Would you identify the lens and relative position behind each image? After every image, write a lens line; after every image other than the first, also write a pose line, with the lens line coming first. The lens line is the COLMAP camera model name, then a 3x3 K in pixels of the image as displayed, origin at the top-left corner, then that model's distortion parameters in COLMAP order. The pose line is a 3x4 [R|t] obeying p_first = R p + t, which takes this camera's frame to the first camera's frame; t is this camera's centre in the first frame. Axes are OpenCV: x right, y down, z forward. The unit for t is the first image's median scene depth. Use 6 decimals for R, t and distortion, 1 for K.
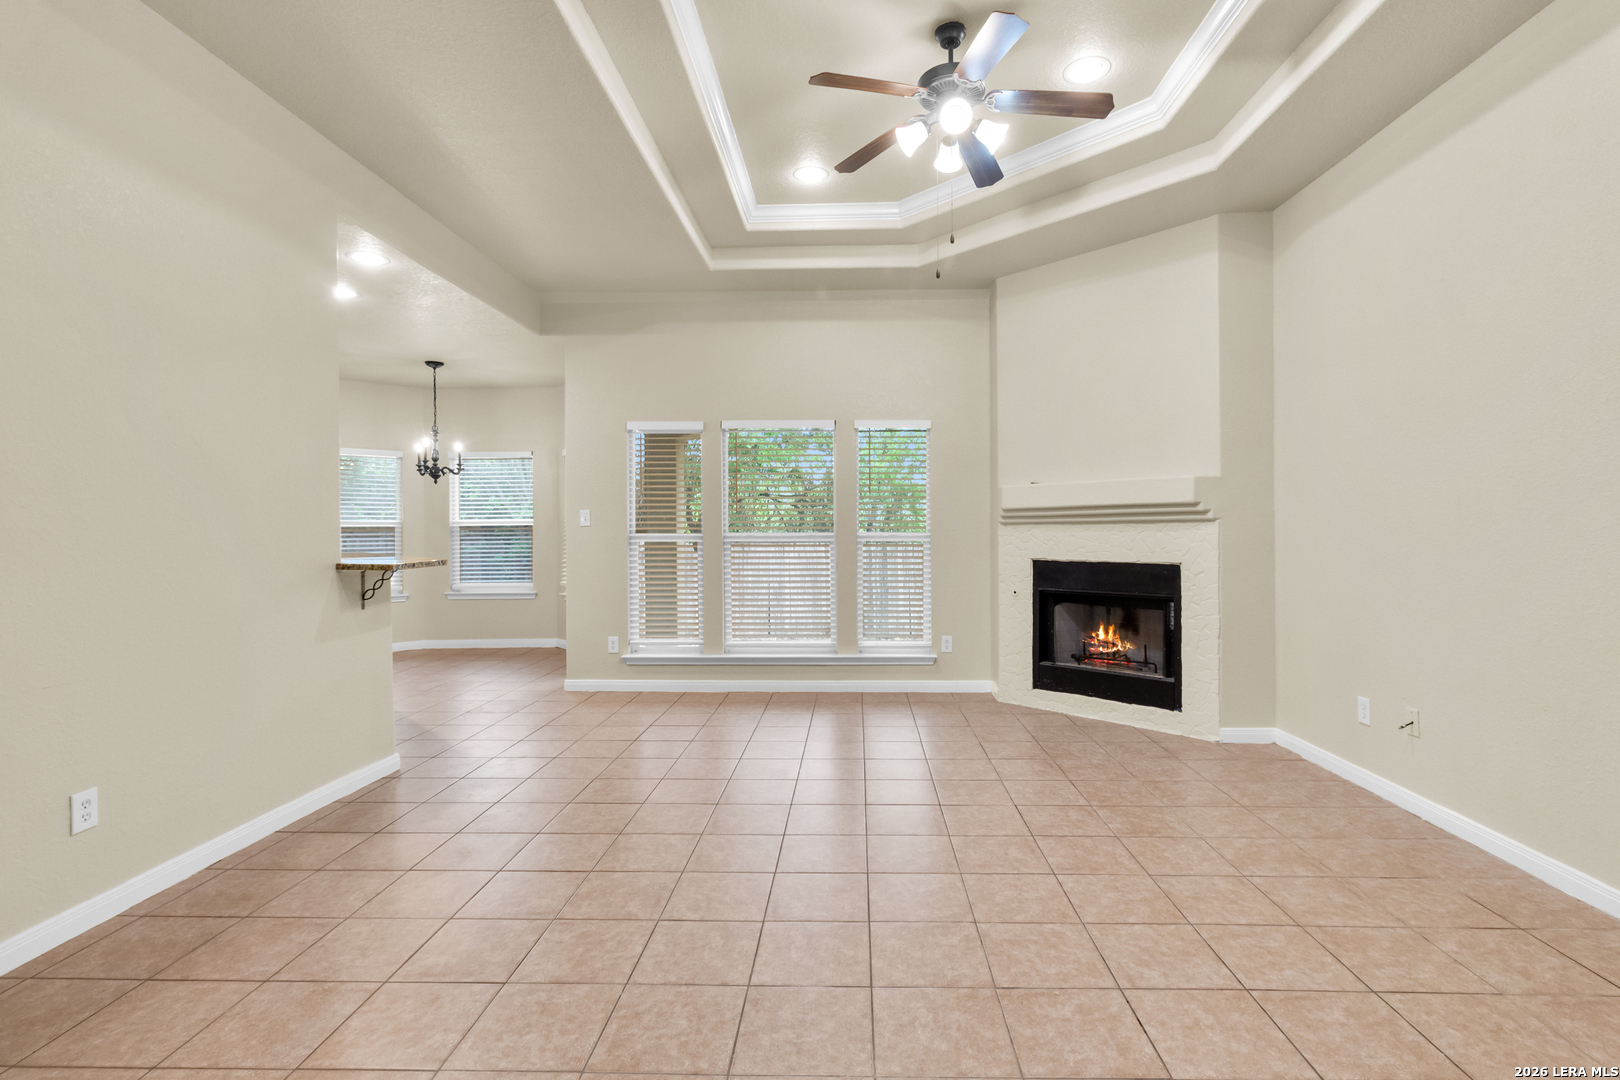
lens RADIAL K [[758.3, 0, 838.3], [0, 758.3, 524.0], [0, 0, 1]] dist [0.002927, 0.000670]
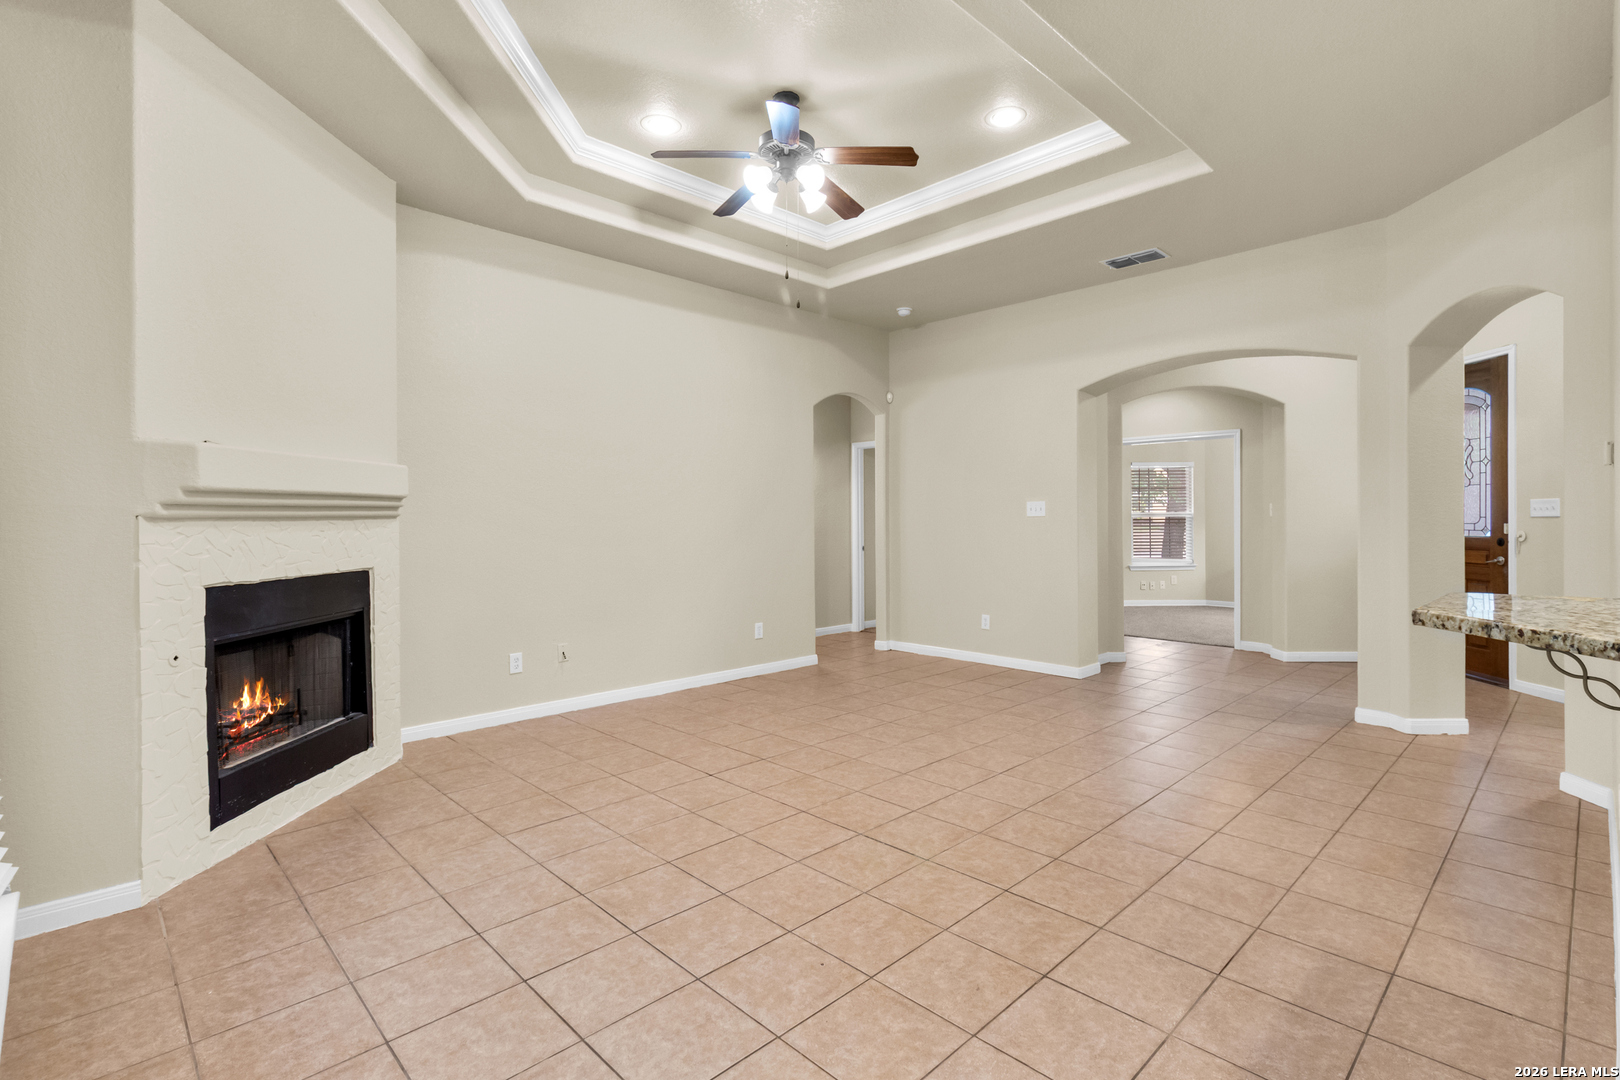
lens RADIAL K [[758.3, 0, 838.3], [0, 758.3, 524.0], [0, 0, 1]] dist [0.002927, 0.000670]
pose [[-0.726608, 0.005955, 0.687026, -0.501175], [0.006222, 0.999978, -0.002087, 0.008516], [-0.687024, 0.002758, -0.726630, 1.273172]]
